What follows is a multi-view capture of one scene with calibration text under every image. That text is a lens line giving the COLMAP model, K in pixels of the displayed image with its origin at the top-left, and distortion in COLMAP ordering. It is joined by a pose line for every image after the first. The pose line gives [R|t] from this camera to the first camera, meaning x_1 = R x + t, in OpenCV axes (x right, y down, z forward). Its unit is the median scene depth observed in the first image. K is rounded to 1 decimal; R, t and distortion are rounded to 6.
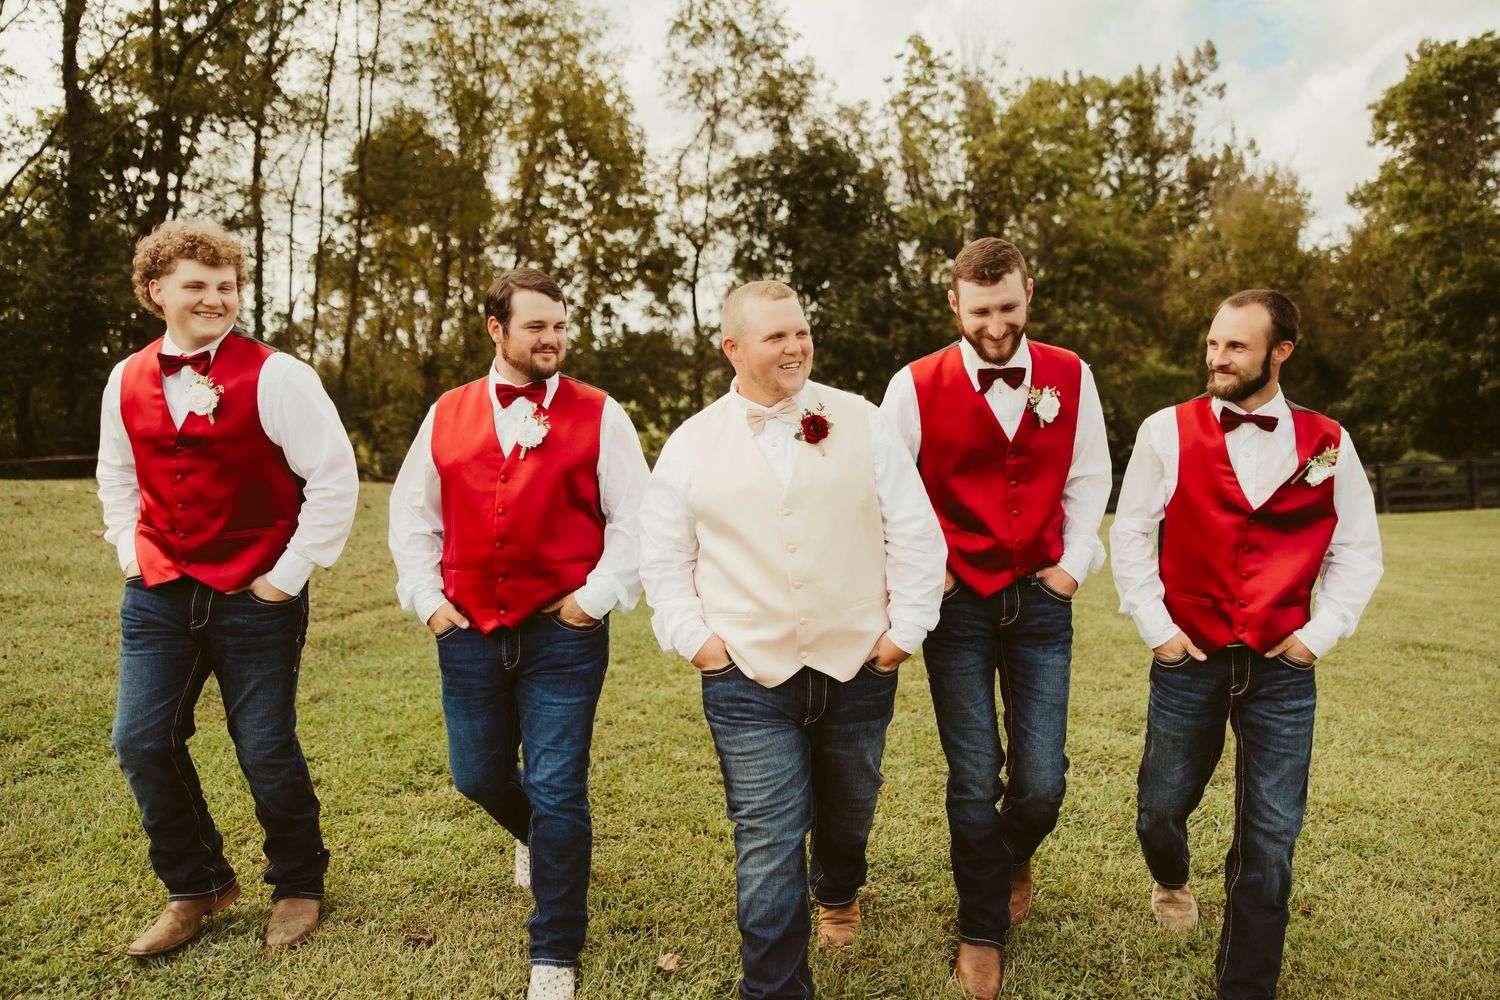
lens RADIAL K [[1215.6, 0, 720.6], [0, 1215.6, 471.3], [0, 0, 1]] dist [0.000941, -0.004880]
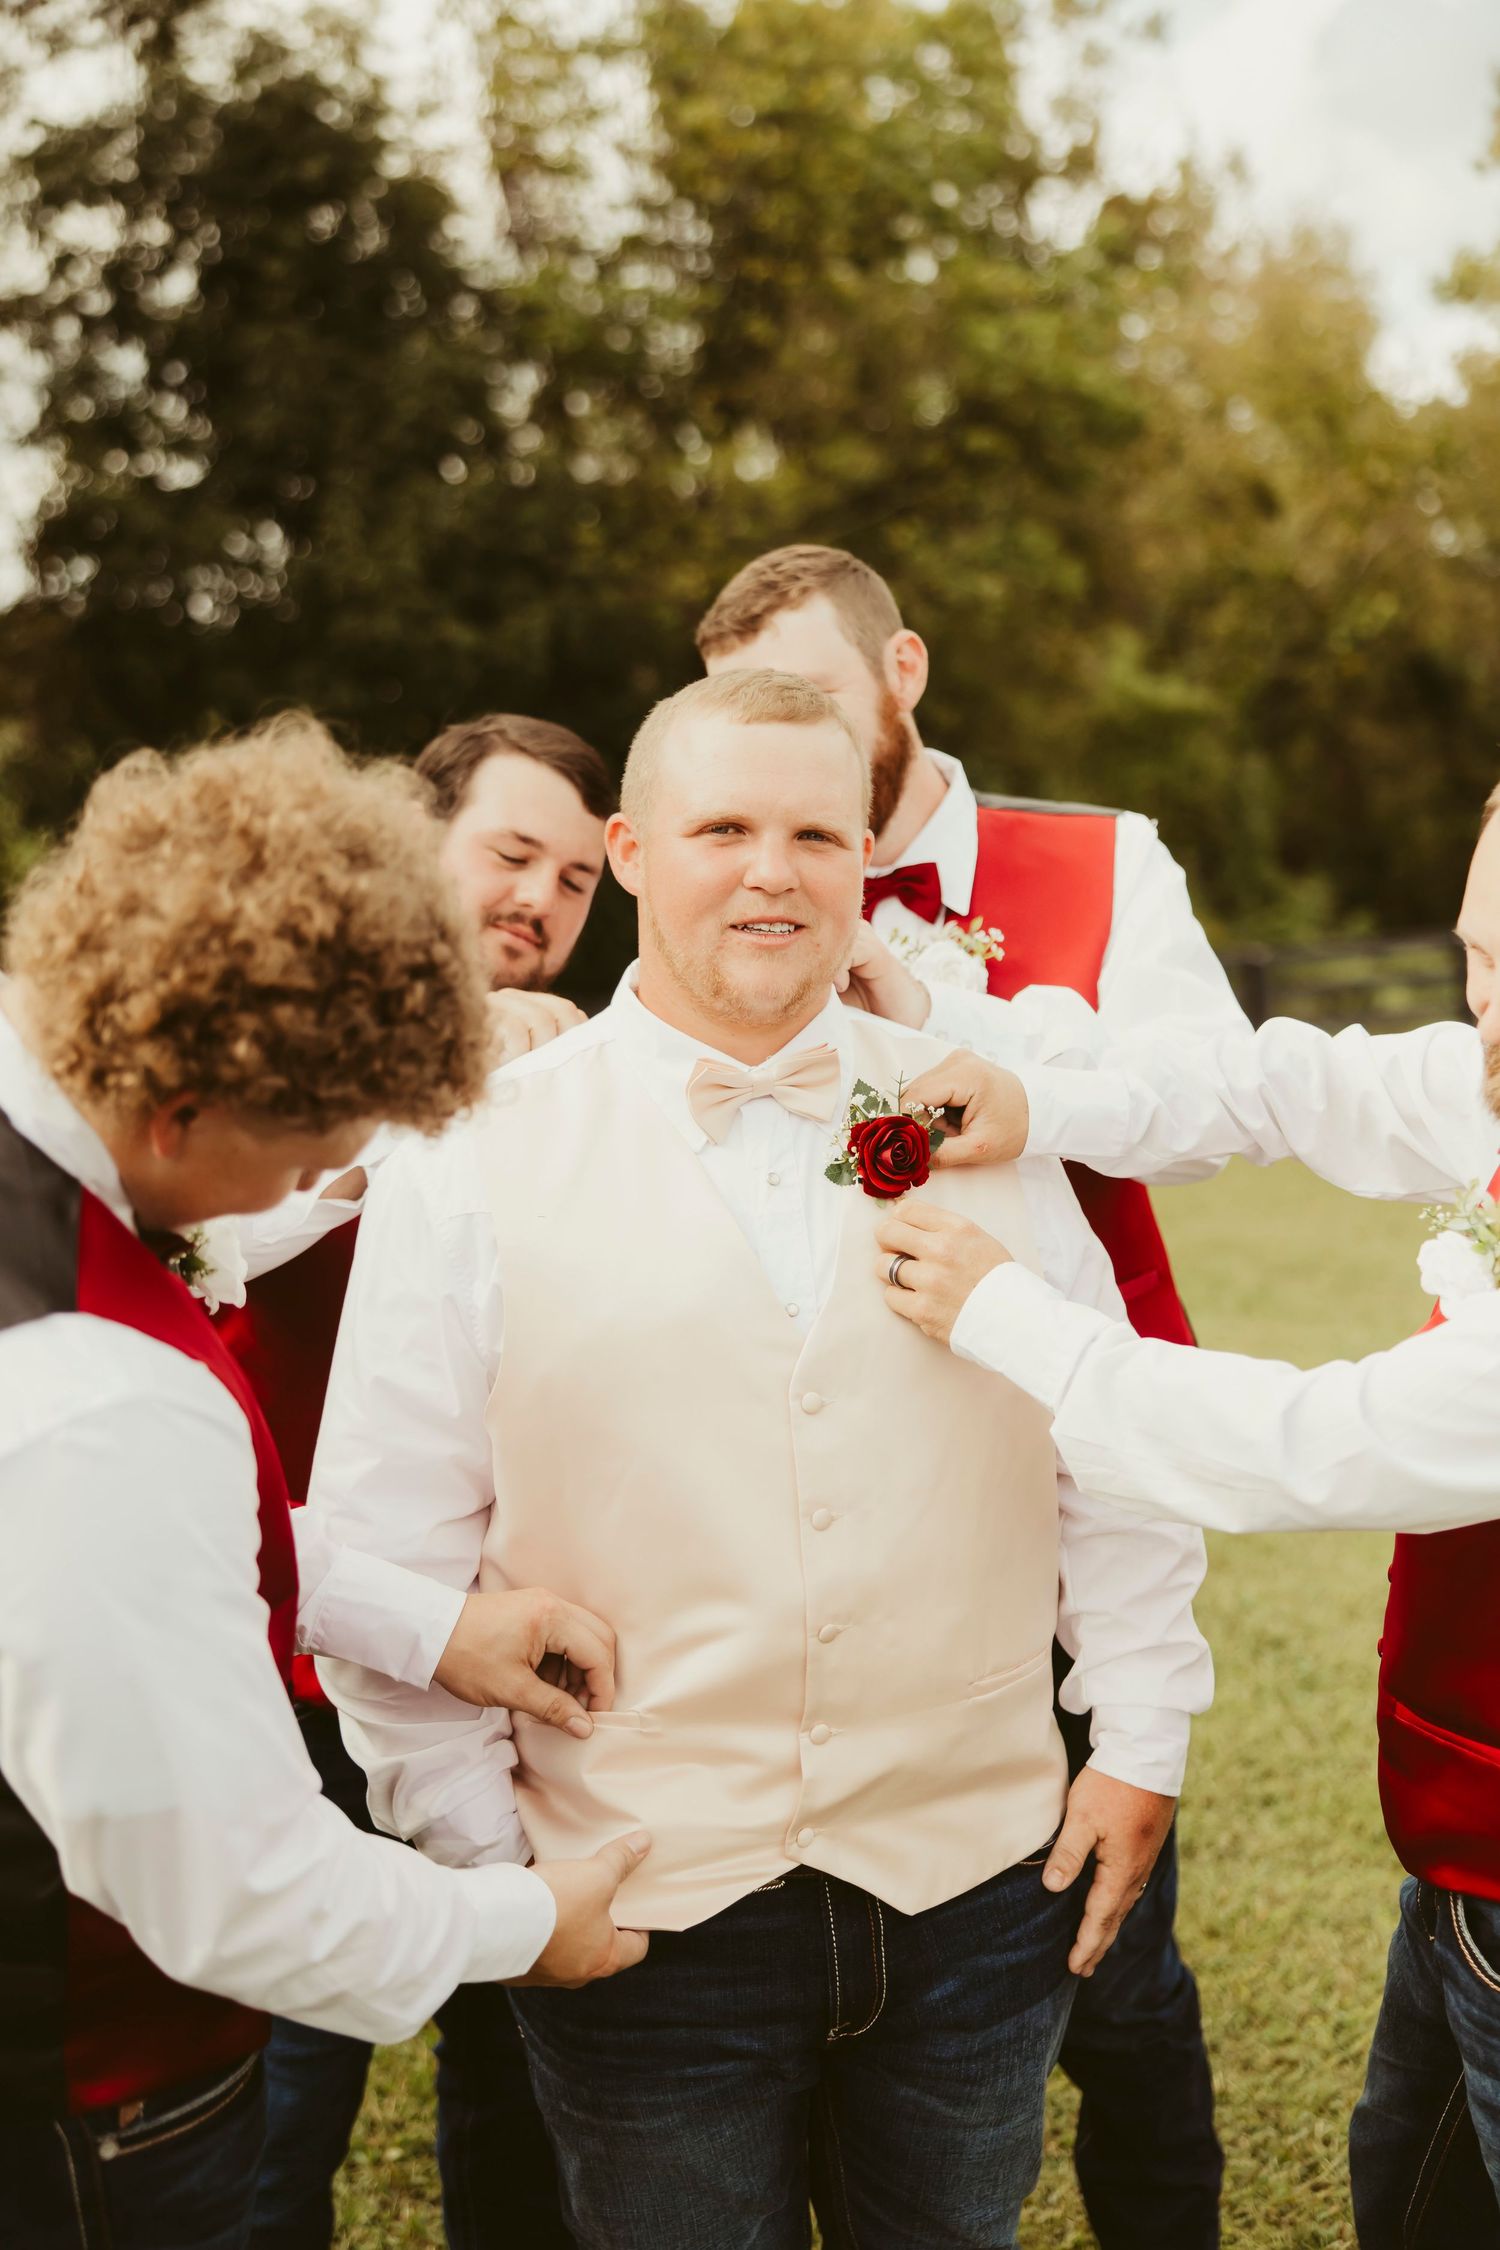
lens RADIAL K [[2780.4, 0, 754.9], [0, 2780.4, 1123.9], [0, 0, 1]] dist [-0.002821, -0.031494]
pose [[0.964213, -0.059248, 0.258425, -0.011114], [0.041042, 0.996317, 0.075289, -0.017107], [-0.261933, -0.061989, 0.963093, 0.135101]]
